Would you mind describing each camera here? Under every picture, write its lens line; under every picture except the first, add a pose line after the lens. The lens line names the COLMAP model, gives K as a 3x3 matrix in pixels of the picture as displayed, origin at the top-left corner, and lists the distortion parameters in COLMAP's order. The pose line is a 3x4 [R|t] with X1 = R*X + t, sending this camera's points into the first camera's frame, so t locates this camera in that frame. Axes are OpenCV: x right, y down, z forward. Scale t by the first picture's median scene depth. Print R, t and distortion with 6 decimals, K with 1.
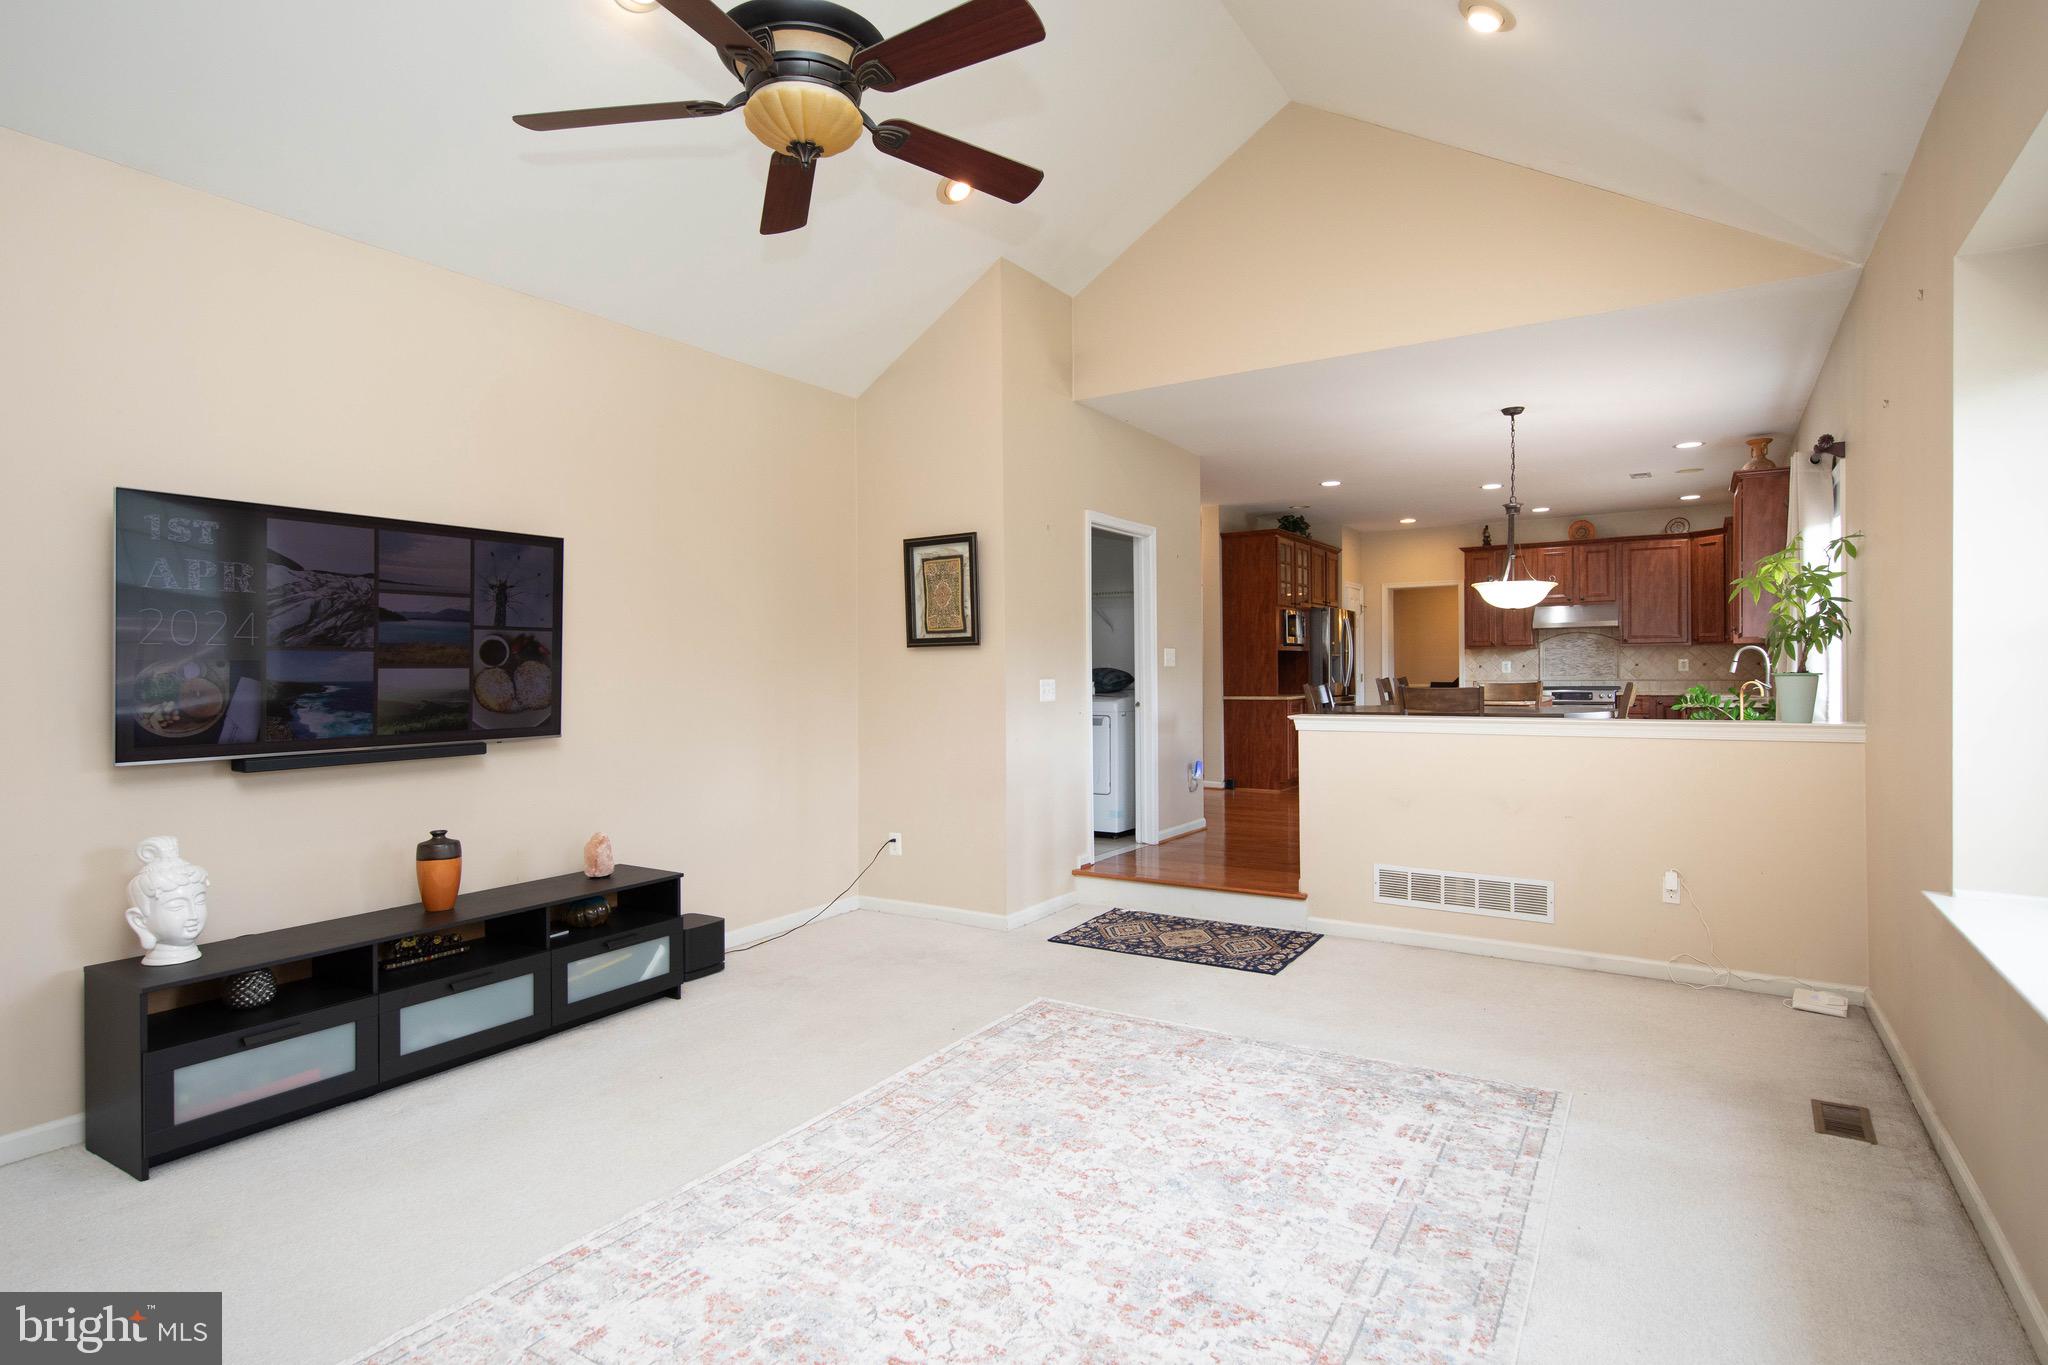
lens RADIAL K [[1073.9, 0, 1021.0], [0, 1073.9, 681.4], [0, 0, 1]] dist [0.000764, 0.000010]
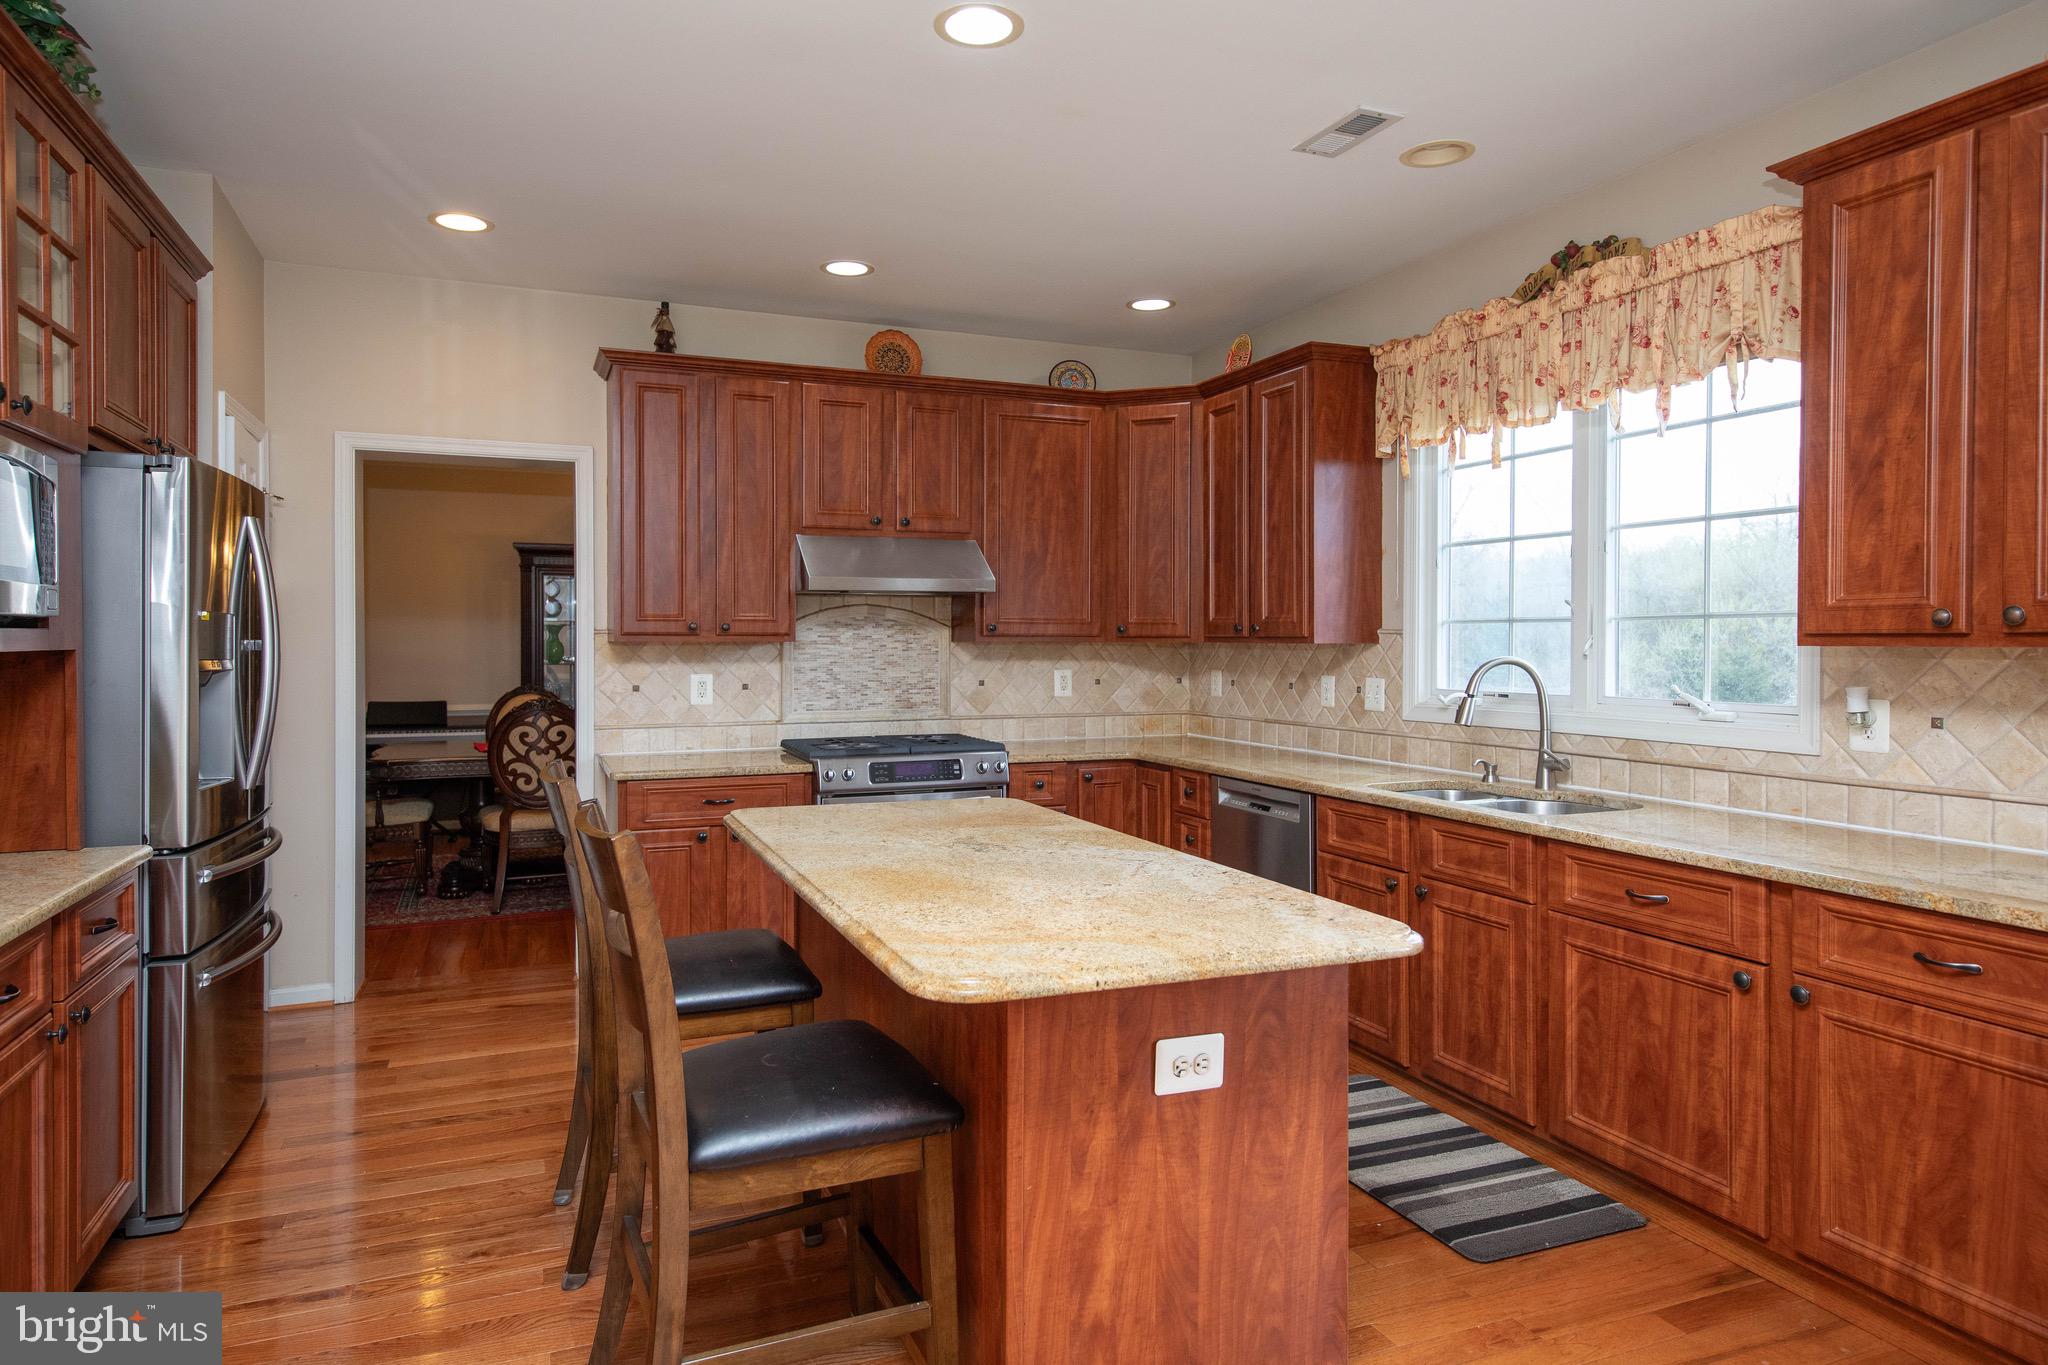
lens RADIAL K [[1203.4, 0, 1024.0], [0, 1203.4, 667.3], [0, 0, 1]] dist [-0.004987, -0.000738]
pose [[0.580301, -0.004128, 0.814392, 0.179168], [-0.004787, 0.999953, 0.008479, -0.025969], [-0.814388, -0.008819, 0.580254, 0.691896]]
